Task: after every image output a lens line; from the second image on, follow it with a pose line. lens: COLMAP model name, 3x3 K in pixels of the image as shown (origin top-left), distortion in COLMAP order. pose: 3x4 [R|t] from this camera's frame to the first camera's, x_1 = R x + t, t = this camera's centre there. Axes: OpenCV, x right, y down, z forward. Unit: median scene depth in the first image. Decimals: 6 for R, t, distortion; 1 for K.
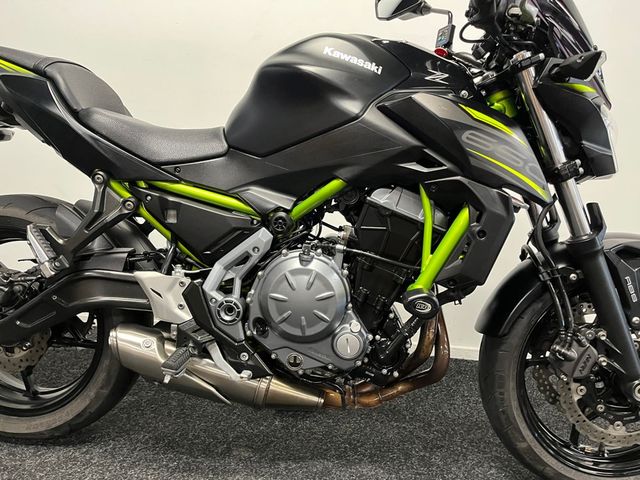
lens RADIAL K [[492.4, 0, 324.7], [0, 492.4, 238.5], [0, 0, 1]] dist [0.075143, -0.112554]
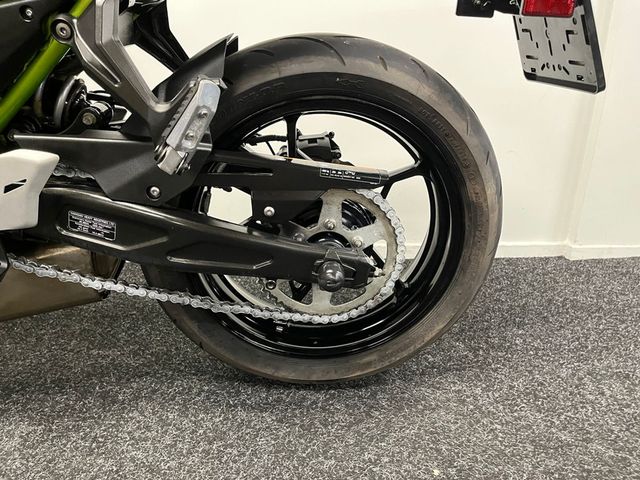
lens RADIAL K [[492.4, 0, 327.8], [0, 492.4, 241.1], [0, 0, 1]] dist [0.075143, -0.112554]
pose [[0.981467, -0.090664, 0.168827, 0.489729], [0.063202, 0.984852, 0.161466, 0.160166], [-0.180909, -0.147803, 0.972330, 0.346879]]
